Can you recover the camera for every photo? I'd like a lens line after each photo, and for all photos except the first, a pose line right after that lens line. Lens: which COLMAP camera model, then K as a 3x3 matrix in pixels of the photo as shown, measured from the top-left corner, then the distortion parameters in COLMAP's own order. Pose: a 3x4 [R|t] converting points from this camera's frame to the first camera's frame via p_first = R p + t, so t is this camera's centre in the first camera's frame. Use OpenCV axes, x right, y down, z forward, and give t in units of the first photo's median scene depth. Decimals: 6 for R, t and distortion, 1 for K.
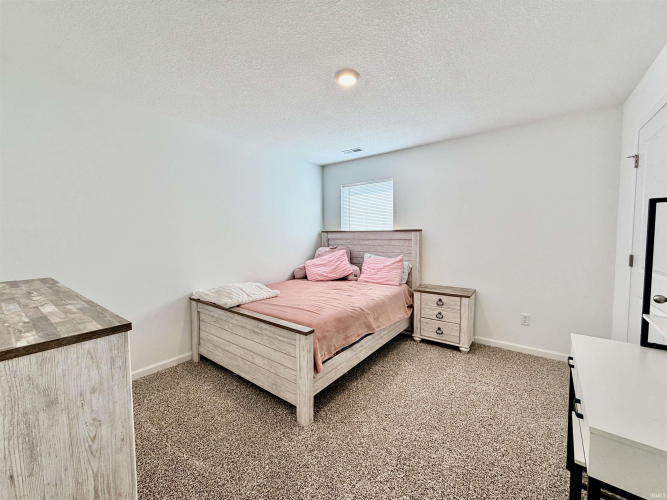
lens RADIAL K [[270.8, 0, 331.3], [0, 270.8, 251.6], [0, 0, 1]] dist [0.001416, 0.000131]
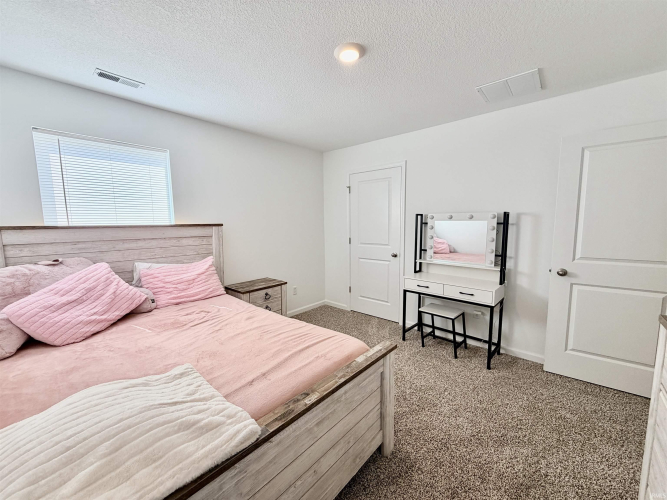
lens RADIAL K [[270.8, 0, 331.3], [0, 270.8, 251.6], [0, 0, 1]] dist [0.001416, 0.000131]
pose [[0.056904, -0.106925, 0.992637, -0.506684], [0.069253, 0.992276, 0.102916, -0.058484], [-0.995975, 0.062887, 0.063869, 0.600744]]
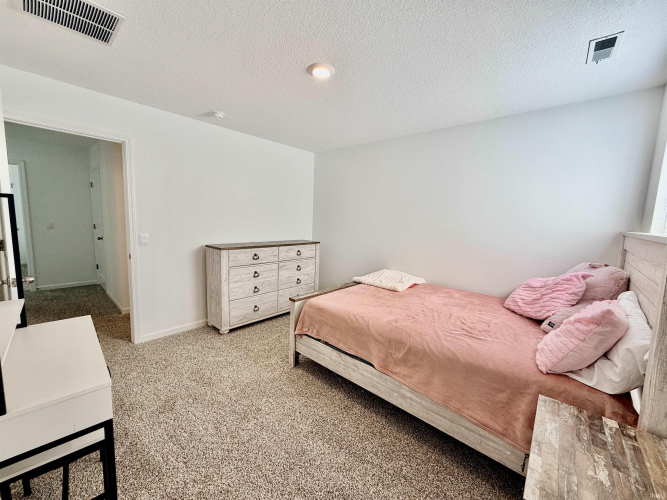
lens RADIAL K [[270.8, 0, 331.3], [0, 270.8, 251.6], [0, 0, 1]] dist [0.001416, 0.000131]
pose [[-0.106840, 0.117317, -0.987331, 0.648746], [-0.093921, 0.987383, 0.127486, -0.071299], [0.989830, 0.106352, -0.094473, 0.694236]]
